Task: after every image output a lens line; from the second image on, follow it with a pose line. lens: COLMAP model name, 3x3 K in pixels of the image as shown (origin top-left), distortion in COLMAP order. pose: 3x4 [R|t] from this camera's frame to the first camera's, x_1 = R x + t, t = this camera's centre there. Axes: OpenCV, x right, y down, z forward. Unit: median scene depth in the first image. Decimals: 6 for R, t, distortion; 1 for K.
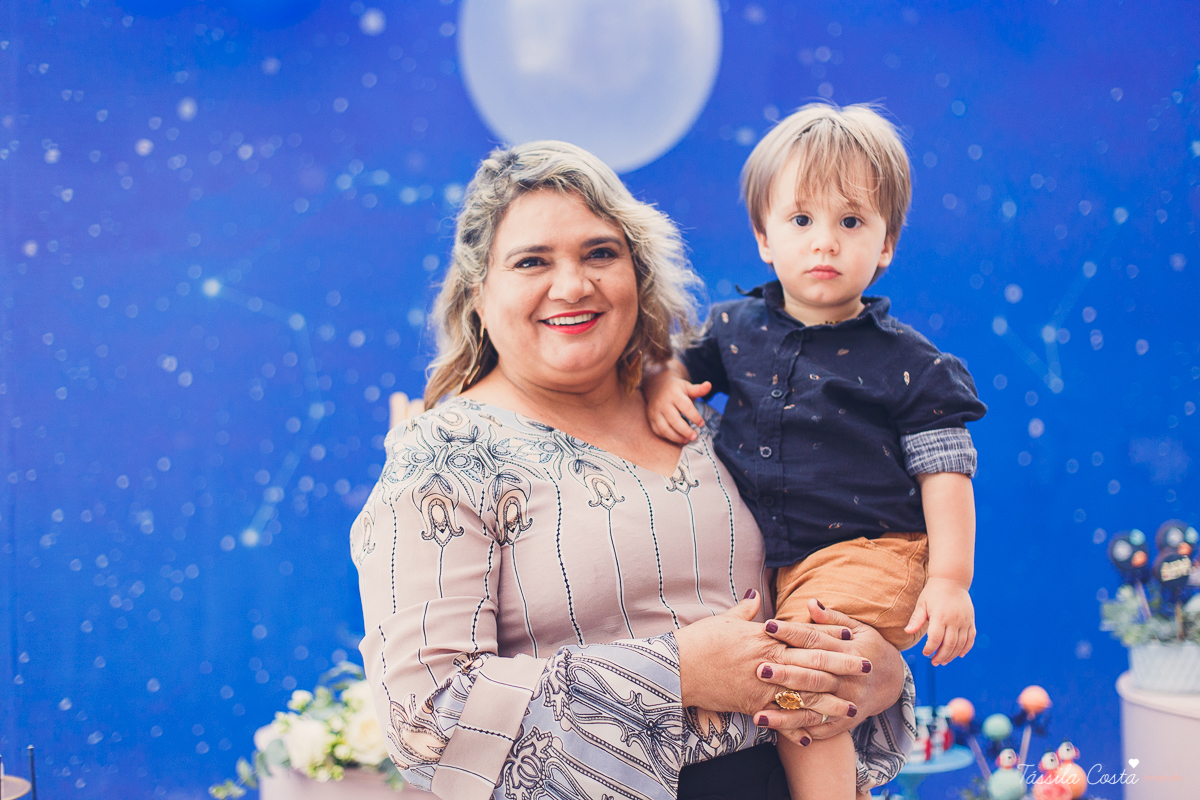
lens RADIAL K [[1739.8, 0, 573.7], [0, 1739.8, 405.6], [0, 0, 1]] dist [-0.016740, 0.000000]
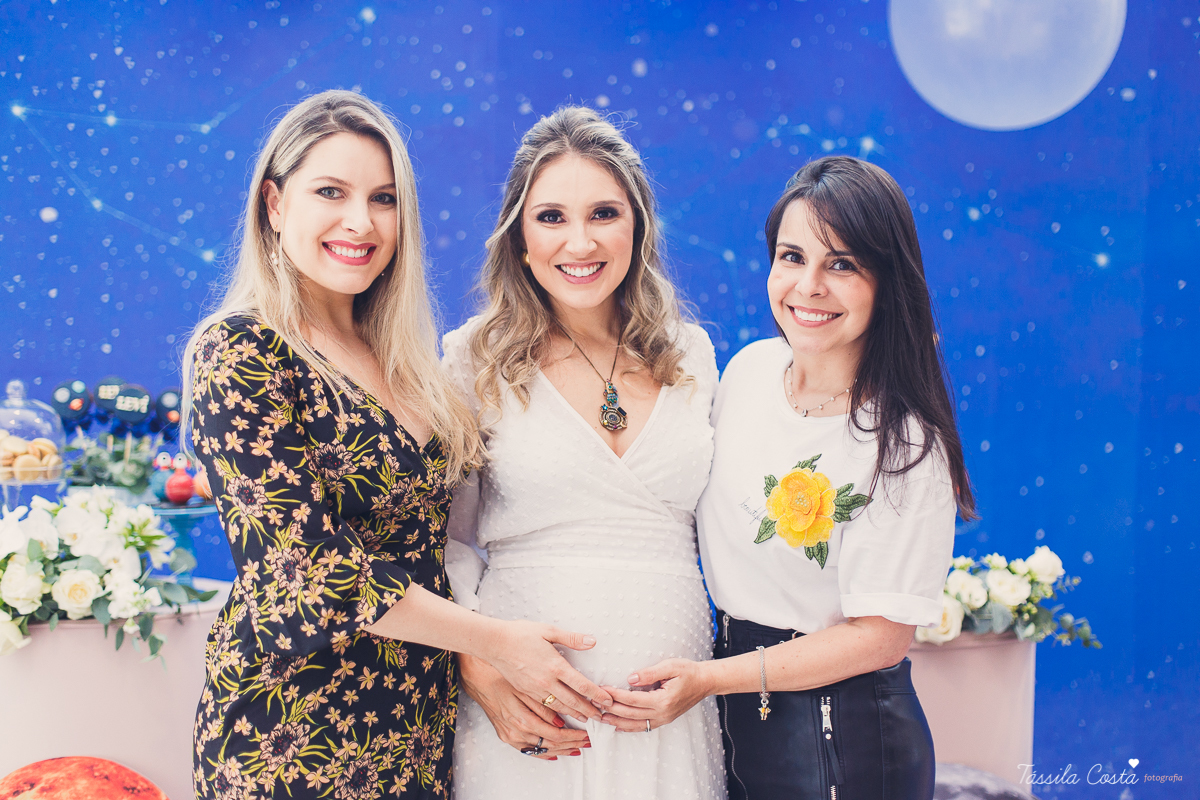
lens RADIAL K [[1739.8, 0, 557.9], [0, 1739.8, 399.4], [0, 0, 1]] dist [-0.016740, 0.000000]
pose [[0.993994, 0.024148, -0.106738, -0.148660], [-0.020418, 0.999147, 0.035899, 0.007602], [0.107514, -0.033504, 0.993639, -0.152499]]
